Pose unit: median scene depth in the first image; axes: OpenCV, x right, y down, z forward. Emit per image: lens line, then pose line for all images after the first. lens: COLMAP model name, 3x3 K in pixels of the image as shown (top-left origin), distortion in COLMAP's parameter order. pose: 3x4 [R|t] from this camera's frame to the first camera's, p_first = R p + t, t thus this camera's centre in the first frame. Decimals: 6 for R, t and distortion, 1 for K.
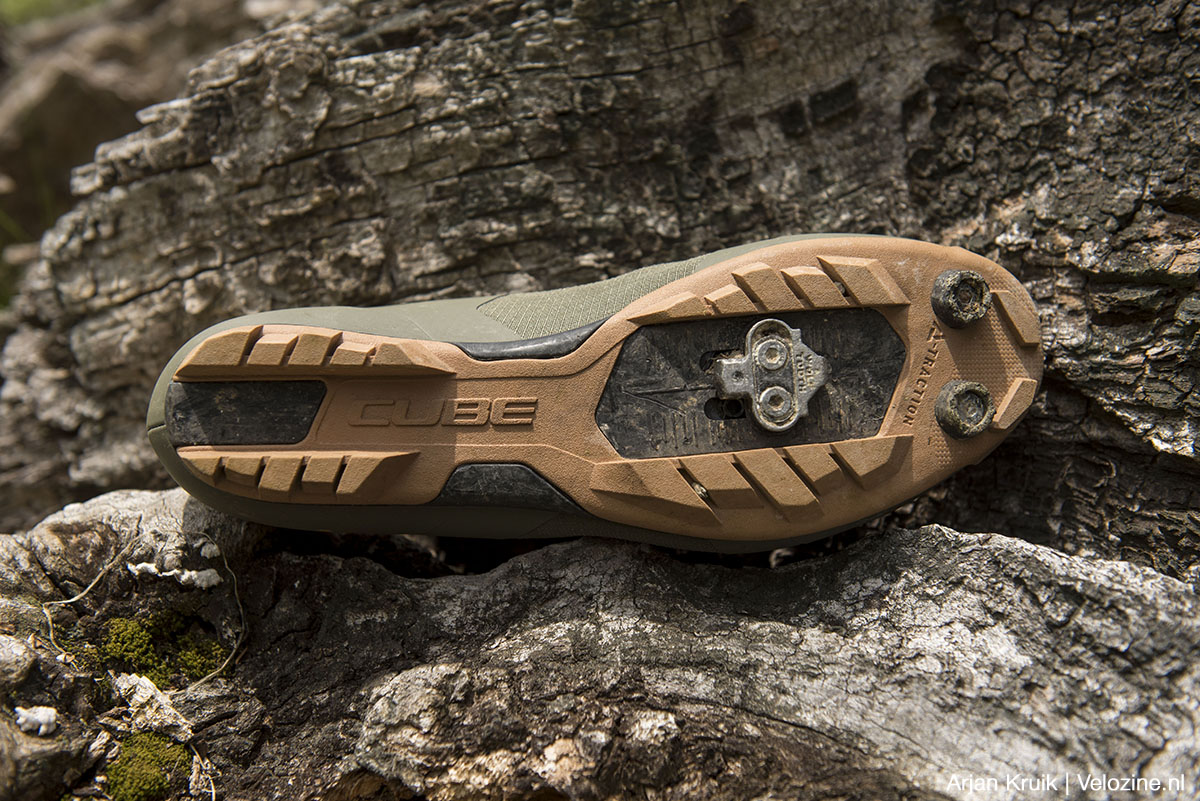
lens RADIAL K [[1569.7, 0, 552.5], [0, 1569.7, 400.1], [0, 0, 1]] dist [0.071930, 0.014250]
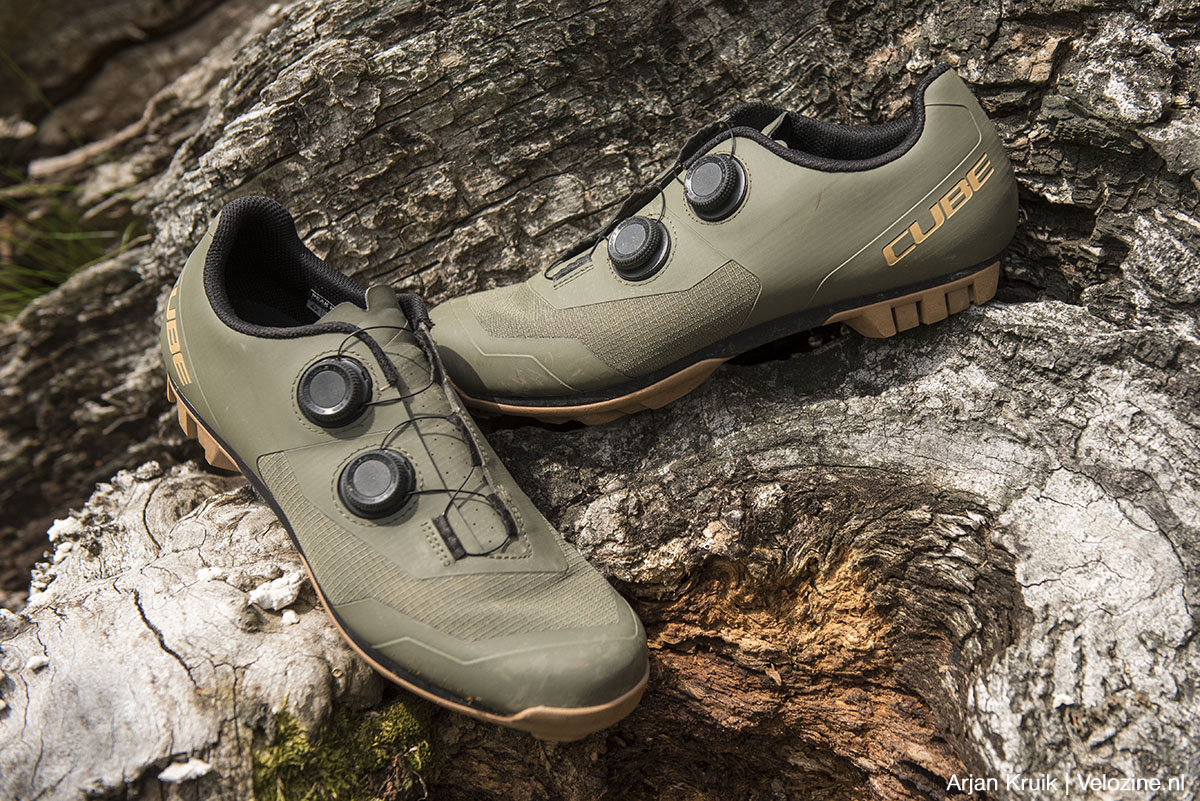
lens RADIAL K [[1747.7, 0, 600.0], [0, 1747.7, 400.5], [0, 0, 1]] dist [0.025702, 0.027452]
pose [[0.952868, -0.303384, 0.000757, -0.057216], [0.290370, 0.912710, 0.287481, -0.369574], [-0.087908, -0.273711, 0.957786, -0.508973]]
